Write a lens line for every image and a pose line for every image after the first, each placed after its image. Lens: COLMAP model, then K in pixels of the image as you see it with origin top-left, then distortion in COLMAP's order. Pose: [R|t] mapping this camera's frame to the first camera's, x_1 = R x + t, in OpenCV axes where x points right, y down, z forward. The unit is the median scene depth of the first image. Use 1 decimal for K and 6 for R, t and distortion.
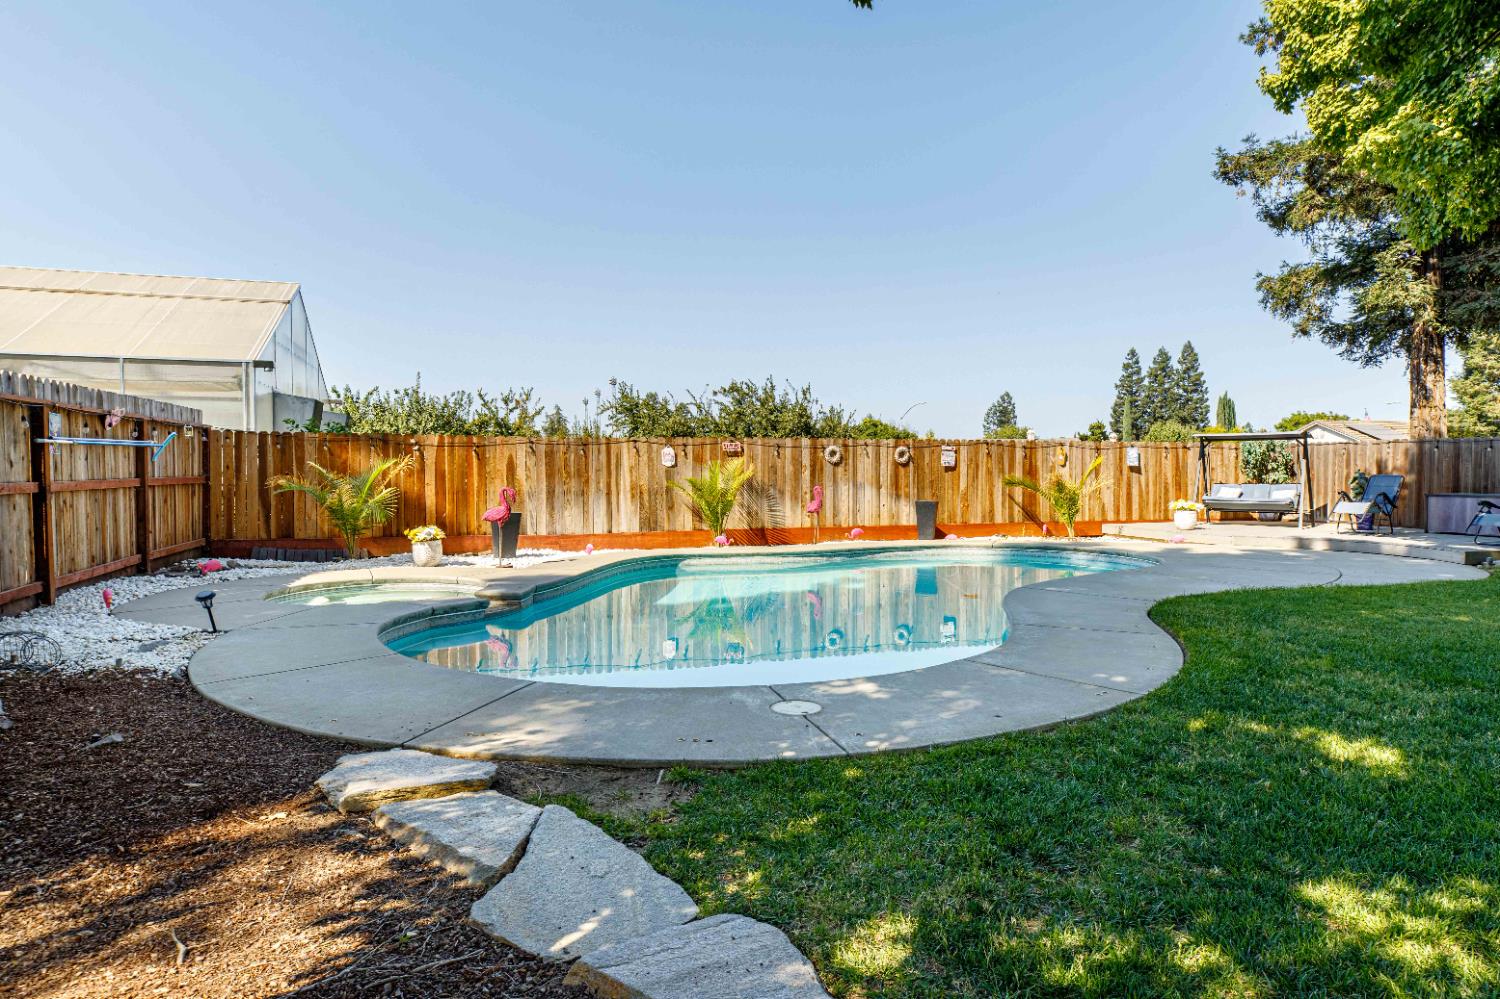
lens RADIAL K [[884.4, 0, 746.9], [0, 884.4, 505.7], [0, 0, 1]] dist [0.004709, -0.000537]
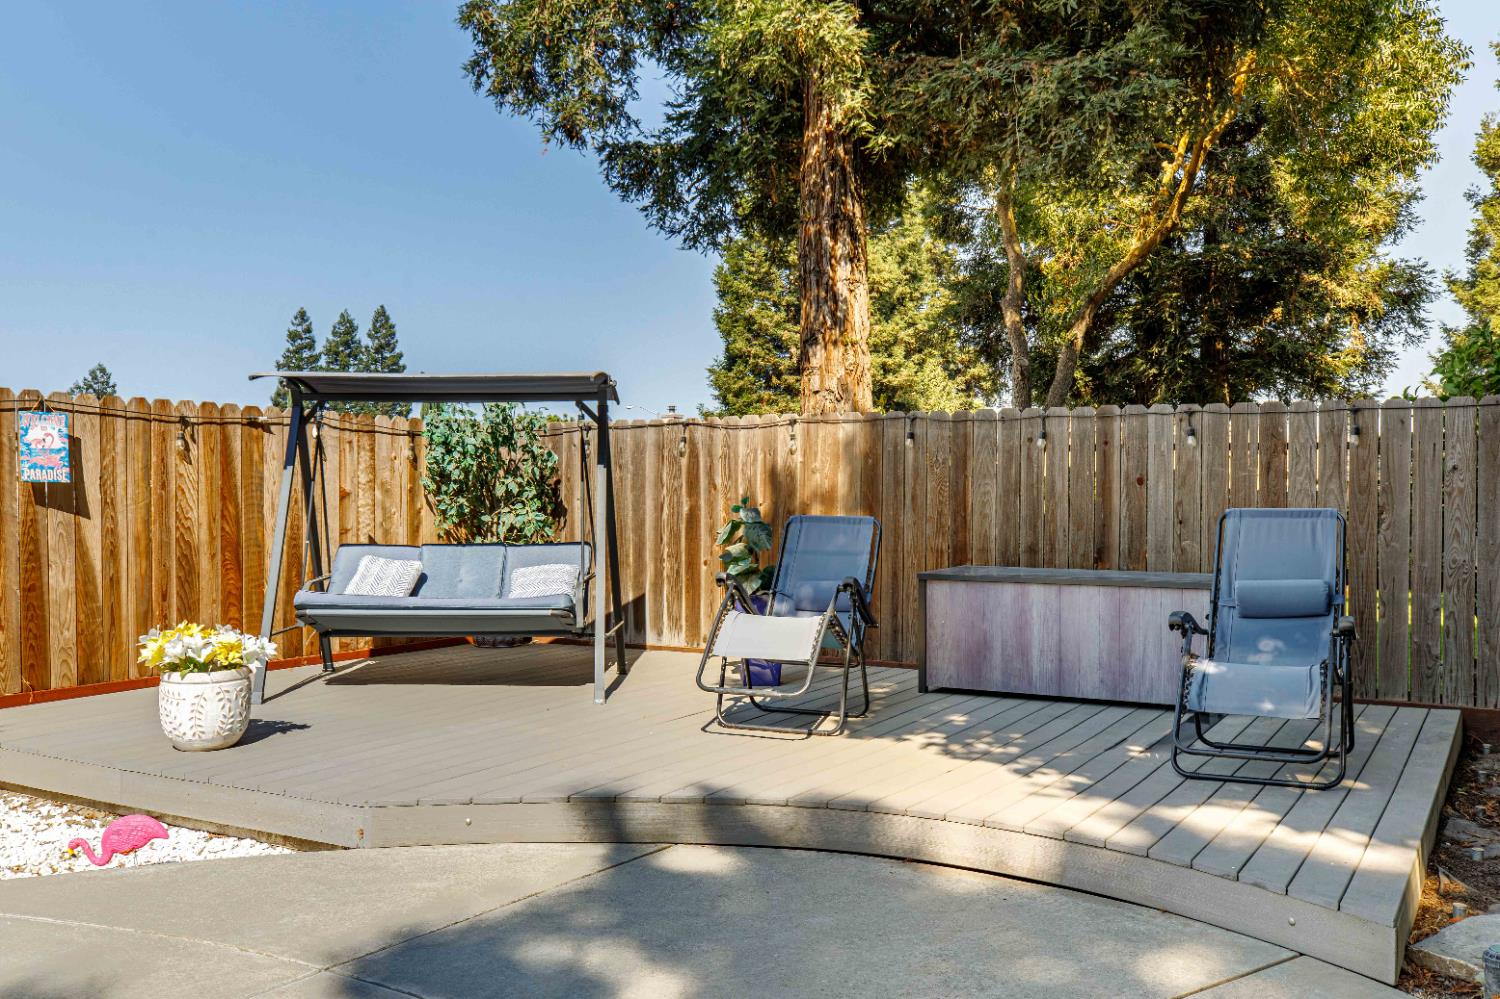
lens RADIAL K [[1336.5, 0, 749.9], [0, 1336.5, 503.6], [0, 0, 1]] dist [-0.000464, 0.001092]
pose [[0.748555, -0.001874, 0.663070, 0.323031], [0.024695, 0.999381, -0.025053, -0.023463], [-0.662613, 0.035128, 0.748138, 0.555088]]
